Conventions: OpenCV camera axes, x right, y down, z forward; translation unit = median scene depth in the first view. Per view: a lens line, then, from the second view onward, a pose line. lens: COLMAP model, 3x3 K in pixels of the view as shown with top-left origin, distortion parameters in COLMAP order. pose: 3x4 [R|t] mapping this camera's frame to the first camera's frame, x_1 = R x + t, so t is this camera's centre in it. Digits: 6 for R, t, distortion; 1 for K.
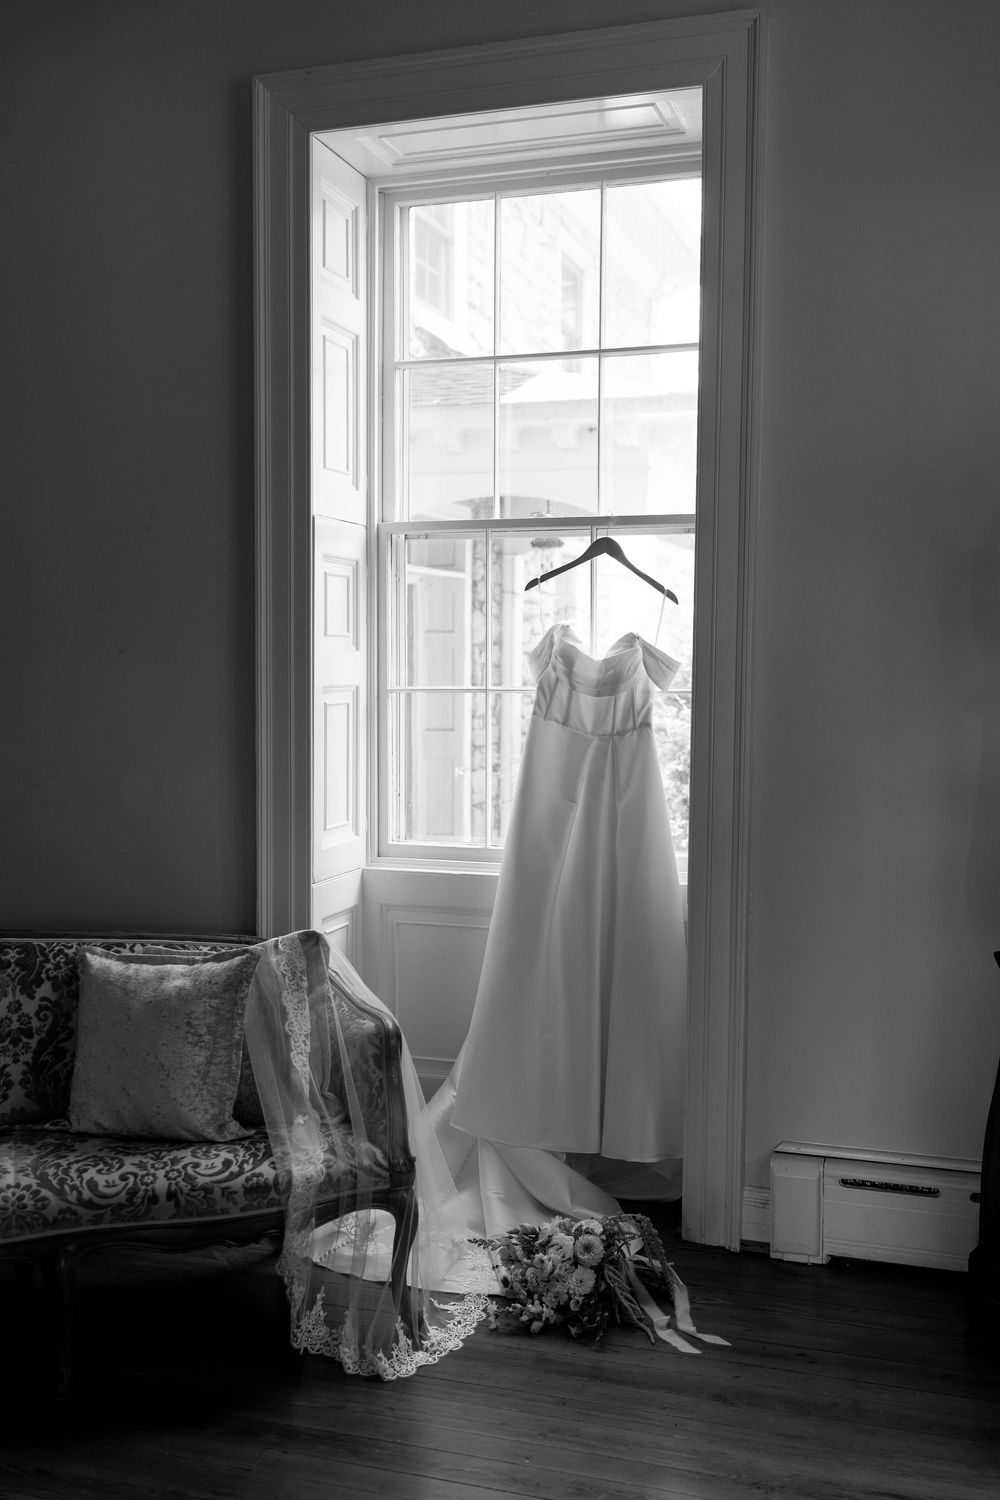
lens RADIAL K [[1446.8, 0, 497.0], [0, 1446.8, 781.6], [0, 0, 1]] dist [0.002520, 0.006213]
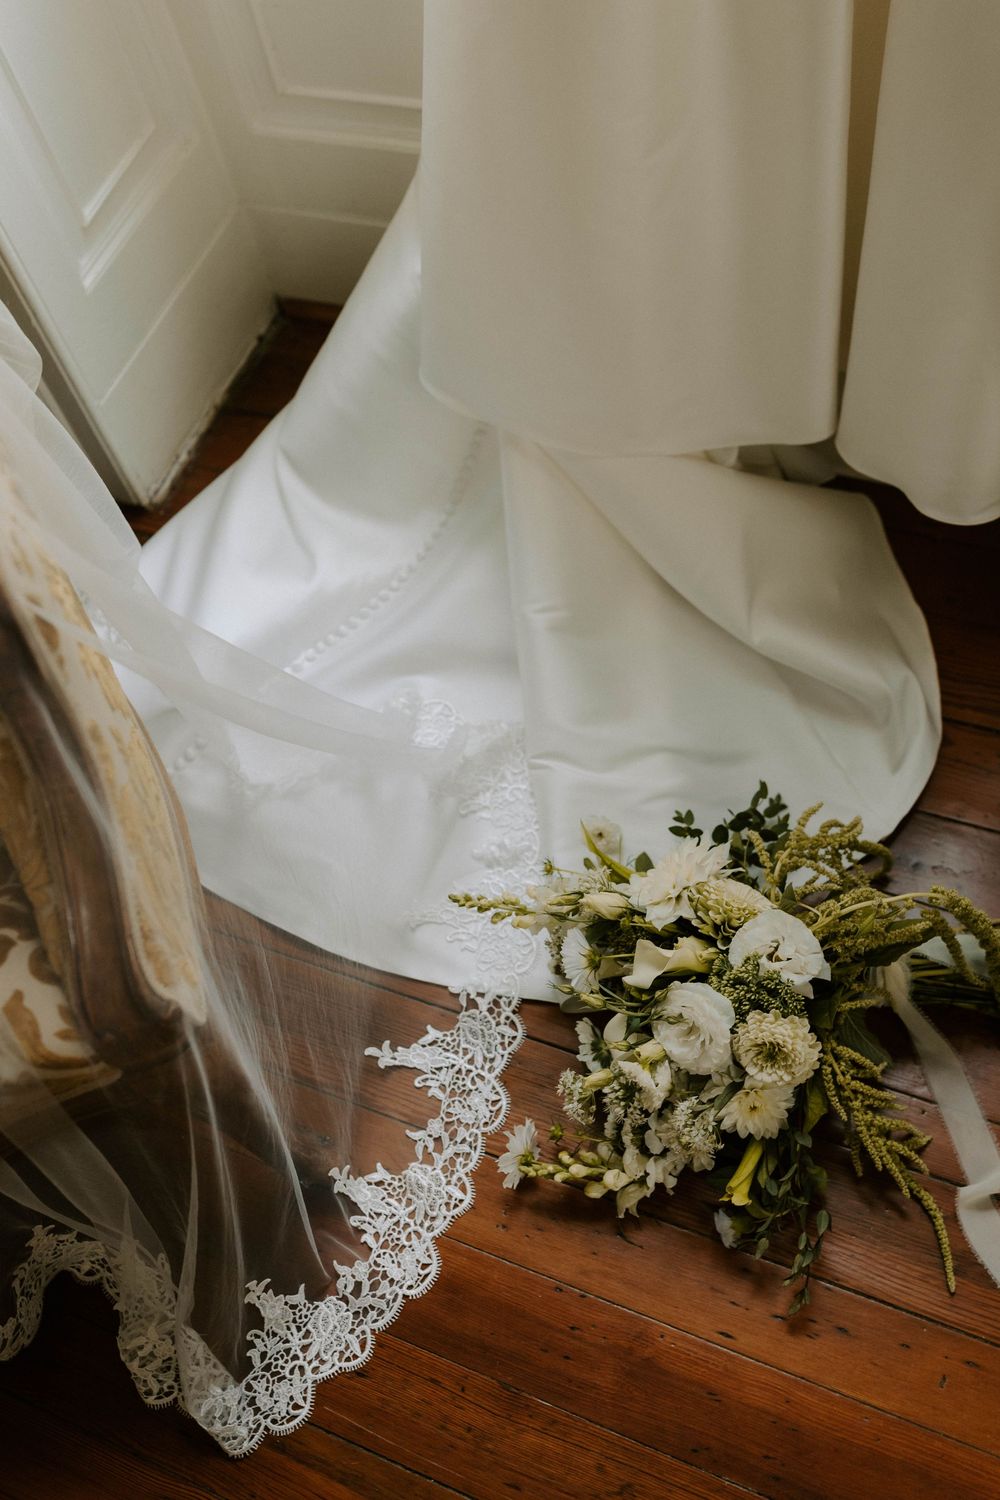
lens RADIAL K [[1485.7, 0, 516.6], [0, 1485.7, 768.0], [0, 0, 1]] dist [-0.000467, 0.002090]
pose [[0.984780, -0.020248, -0.172622, 0.067213], [0.153052, 0.571667, 0.806084, -0.004230], [0.082360, -0.820236, 0.566065, 0.874442]]
